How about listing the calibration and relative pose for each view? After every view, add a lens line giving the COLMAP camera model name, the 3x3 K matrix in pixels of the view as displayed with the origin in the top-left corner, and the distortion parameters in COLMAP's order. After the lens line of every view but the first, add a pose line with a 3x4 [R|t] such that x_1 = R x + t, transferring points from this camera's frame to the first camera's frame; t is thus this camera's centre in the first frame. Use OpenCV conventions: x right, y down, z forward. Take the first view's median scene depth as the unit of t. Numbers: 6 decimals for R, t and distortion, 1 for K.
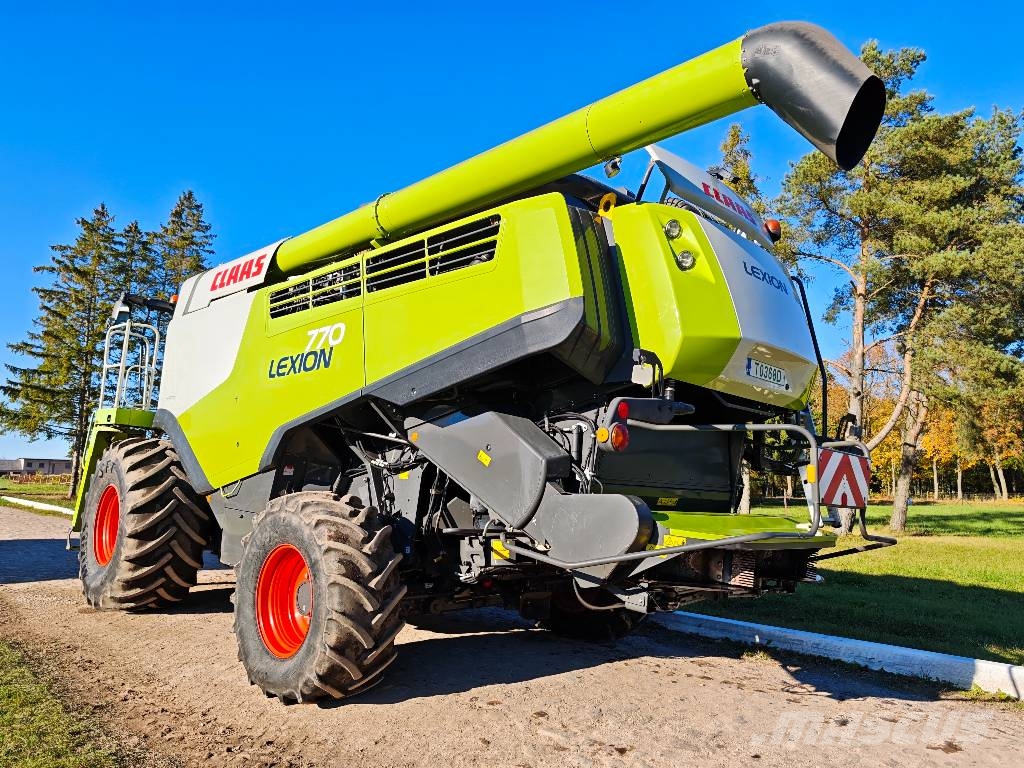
lens RADIAL K [[710.8, 0, 508.6], [0, 710.8, 379.8], [0, 0, 1]] dist [0.006132, 0.000757]
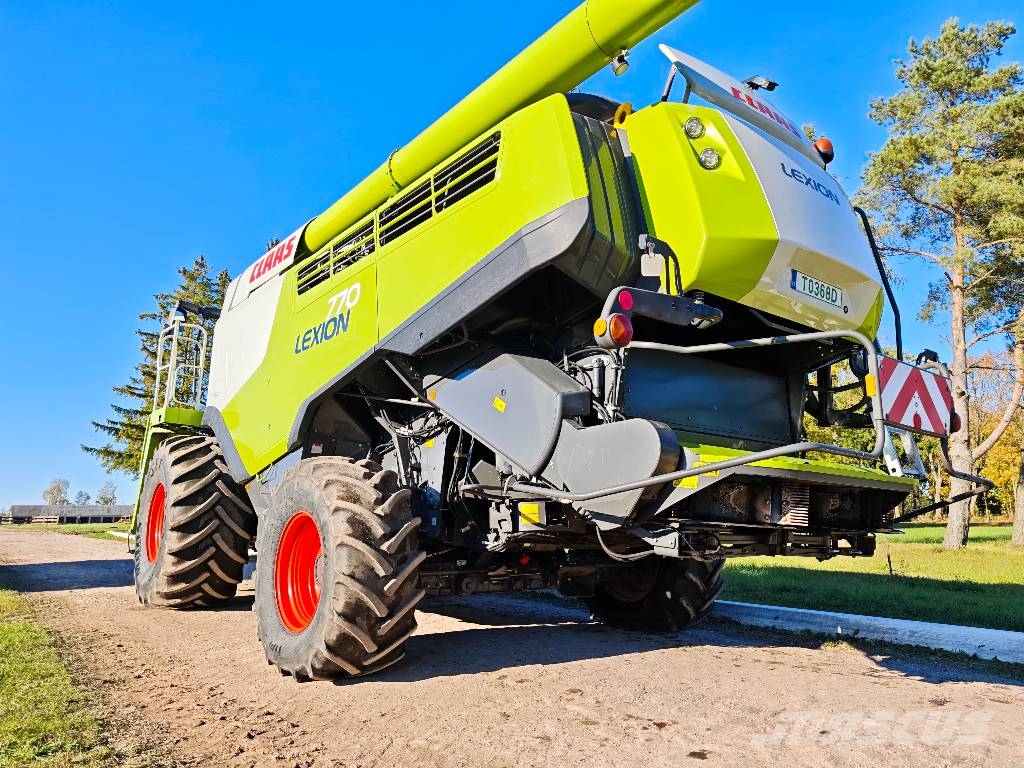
lens RADIAL K [[707.7, 0, 512.0], [0, 707.7, 384.0], [0, 0, 1]] dist [0.006693, 0.001528]
pose [[0.992469, -0.045649, -0.113670, 0.082738], [0.040352, 0.998009, -0.048474, 0.125360], [0.115657, 0.043522, 0.992335, 0.101273]]
